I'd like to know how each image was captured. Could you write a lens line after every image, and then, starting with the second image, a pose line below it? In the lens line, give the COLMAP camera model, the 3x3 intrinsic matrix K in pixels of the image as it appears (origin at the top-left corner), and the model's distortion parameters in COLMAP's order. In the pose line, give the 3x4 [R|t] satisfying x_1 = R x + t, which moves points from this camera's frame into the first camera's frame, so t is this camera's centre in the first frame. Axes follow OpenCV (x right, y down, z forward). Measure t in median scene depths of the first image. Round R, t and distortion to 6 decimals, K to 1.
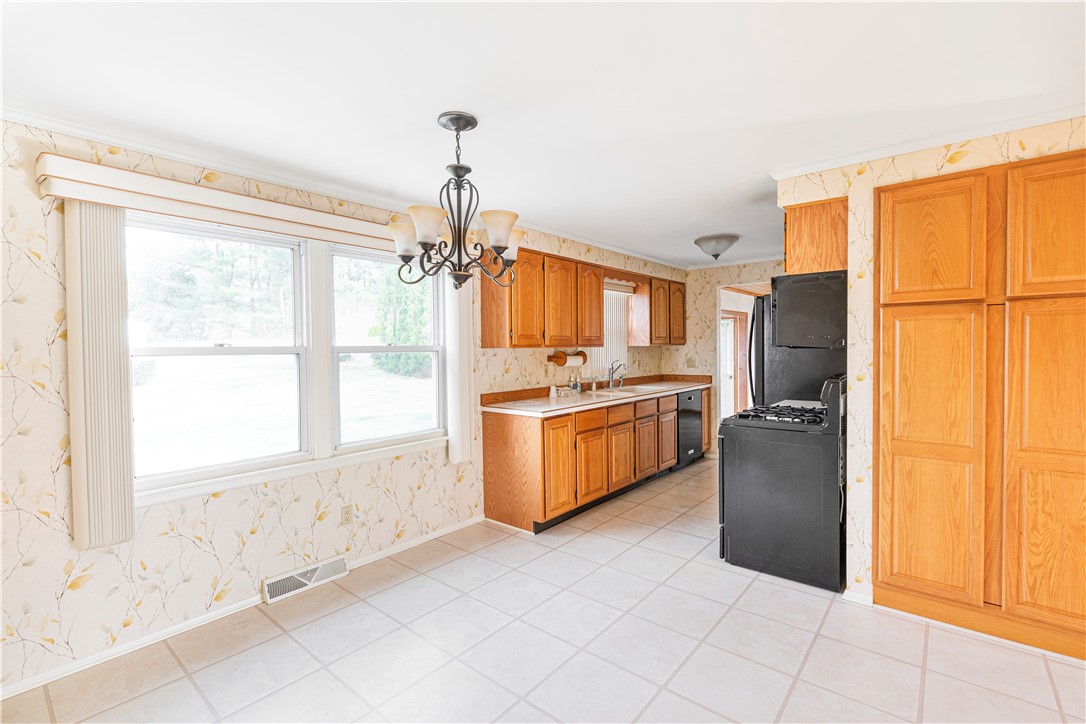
lens RADIAL K [[498.2, 0, 552.0], [0, 498.2, 363.7], [0, 0, 1]] dist [-0.009664, 0.003909]
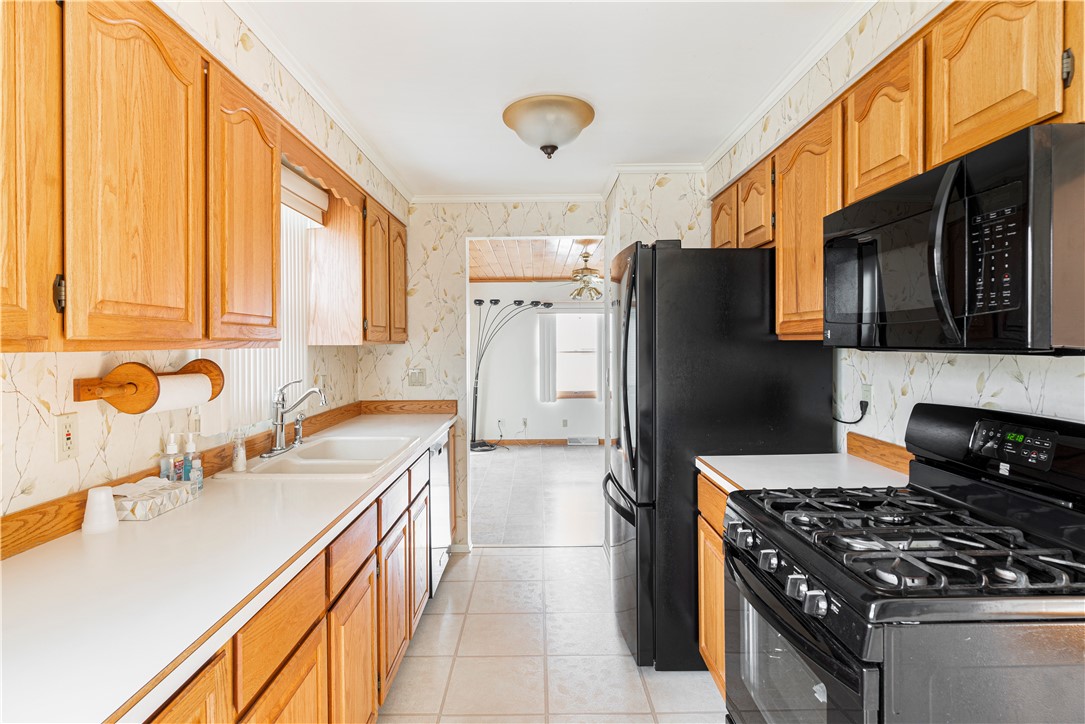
lens RADIAL K [[574.1, 0, 542.8], [0, 574.1, 350.7], [0, 0, 1]] dist [-0.007695, 0.003684]
pose [[0.768096, -0.001036, 0.640334, -0.014555], [0.017838, 0.999645, -0.019780, -0.024244], [-0.640086, 0.026615, 0.767842, 0.687464]]
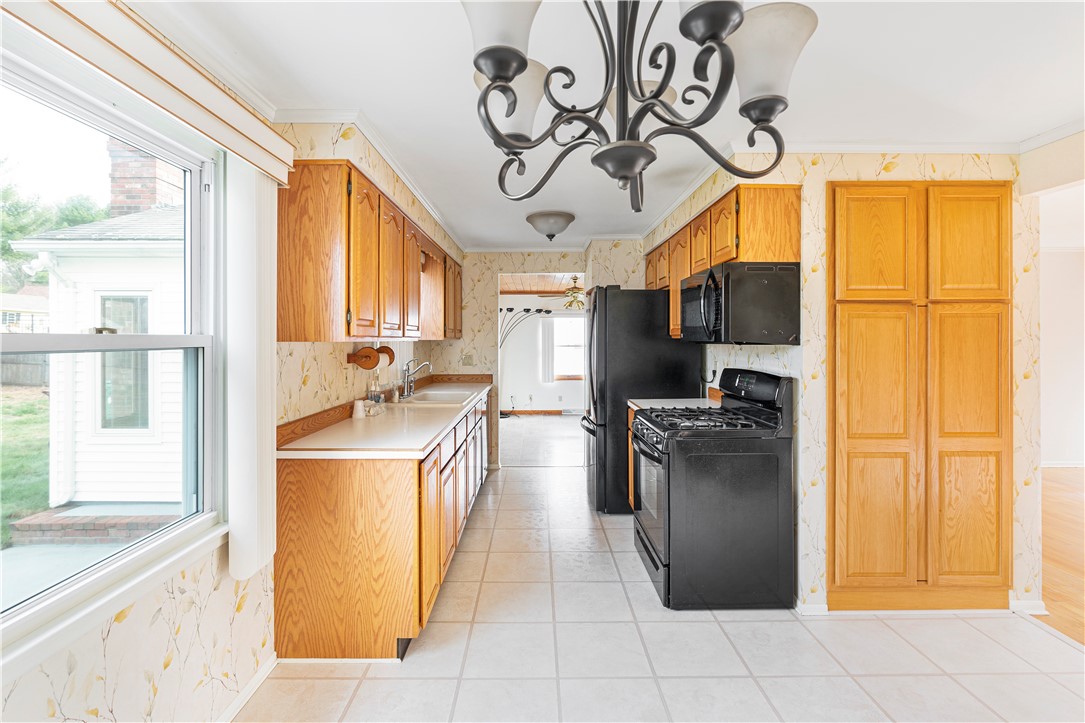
lens RADIAL K [[497.8, 0, 545.3], [0, 497.8, 340.8], [0, 0, 1]] dist [-0.009664, 0.003909]
pose [[0.764400, 0.009202, 0.644677, -0.263180], [0.013497, 0.999451, -0.030271, -0.011507], [-0.644602, 0.031840, 0.763855, 0.403598]]
